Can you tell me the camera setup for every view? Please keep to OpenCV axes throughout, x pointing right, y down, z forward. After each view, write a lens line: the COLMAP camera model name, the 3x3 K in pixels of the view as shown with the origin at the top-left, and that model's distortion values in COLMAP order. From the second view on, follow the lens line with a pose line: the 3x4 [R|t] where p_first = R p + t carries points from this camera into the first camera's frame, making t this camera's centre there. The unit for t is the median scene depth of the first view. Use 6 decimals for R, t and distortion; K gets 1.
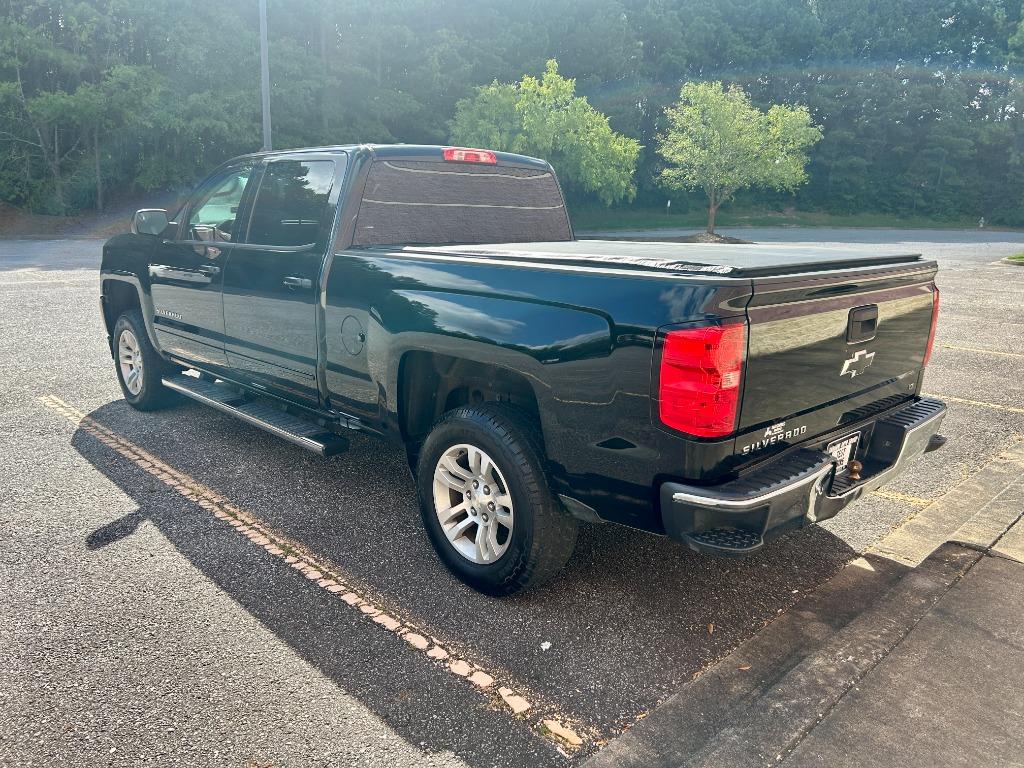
lens RADIAL K [[776.6, 0, 508.2], [0, 776.6, 371.9], [0, 0, 1]] dist [0.017413, -0.006245]
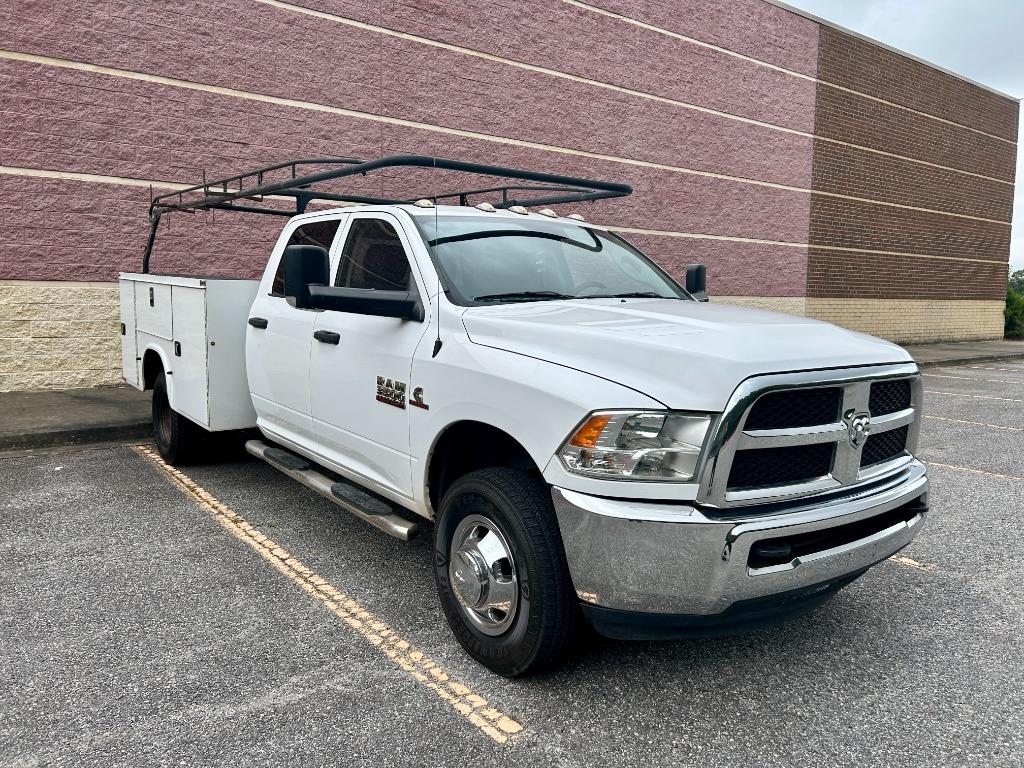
lens RADIAL K [[773.0, 0, 512.6], [0, 773.0, 378.1], [0, 0, 1]] dist [0.034735, -0.034718]
pose [[-0.991492, -0.050630, 0.119915, -0.802157], [-0.010777, 0.950020, 0.312004, -0.352807], [-0.129719, 0.308058, -0.942483, 1.686909]]
